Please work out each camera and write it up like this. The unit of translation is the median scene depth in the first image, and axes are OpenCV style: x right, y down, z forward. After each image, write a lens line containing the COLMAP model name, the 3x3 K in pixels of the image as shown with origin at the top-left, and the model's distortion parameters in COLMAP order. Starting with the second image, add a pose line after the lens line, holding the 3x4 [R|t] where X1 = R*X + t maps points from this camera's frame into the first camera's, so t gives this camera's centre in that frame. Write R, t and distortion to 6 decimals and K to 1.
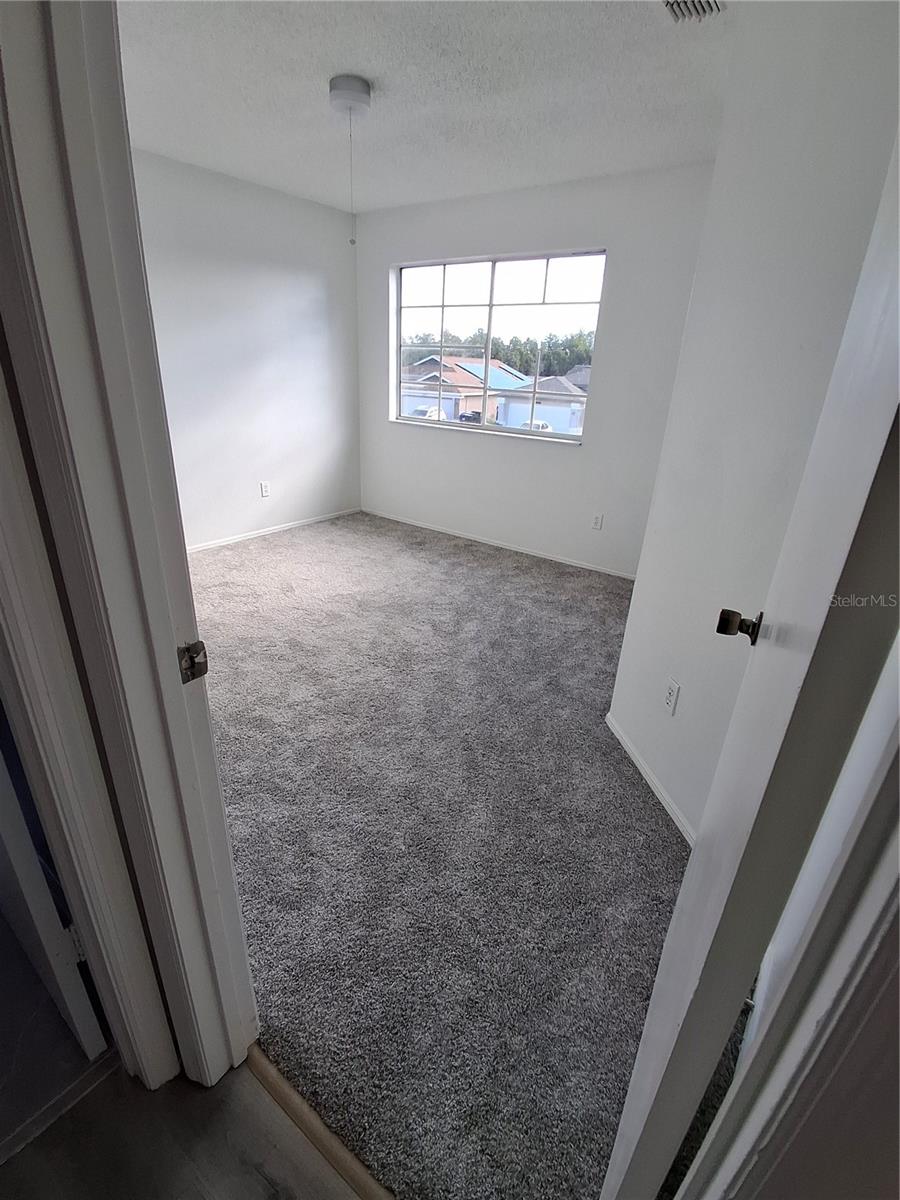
lens RADIAL K [[552.1, 0, 444.2], [0, 552.1, 602.6], [0, 0, 1]] dist [0.003054, -0.015225]
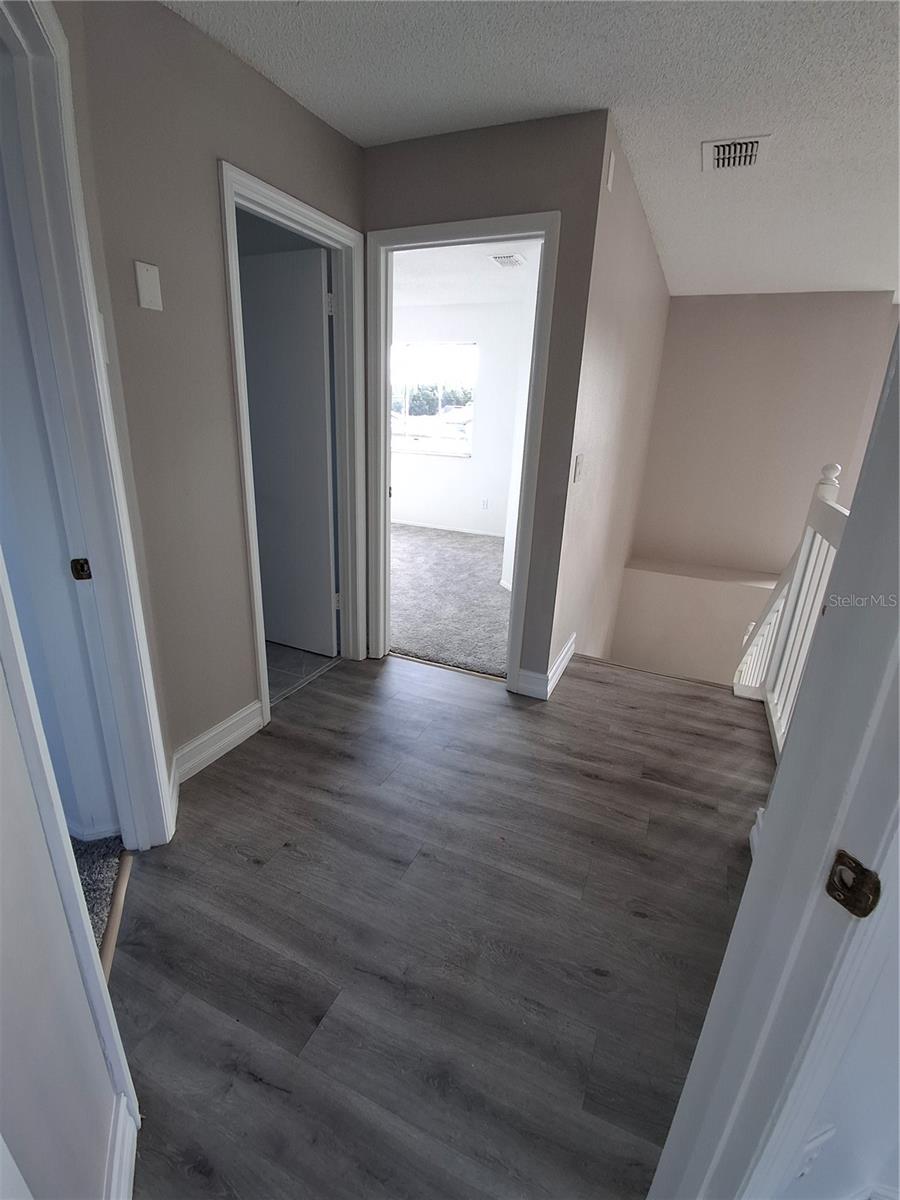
lens RADIAL K [[552.1, 0, 444.2], [0, 552.1, 602.6], [0, 0, 1]] dist [0.003054, -0.015225]
pose [[0.976575, -0.070444, 0.203322, -0.284987], [0.083210, 0.995017, -0.054928, 0.334871], [-0.198440, 0.070559, 0.977570, -0.815690]]
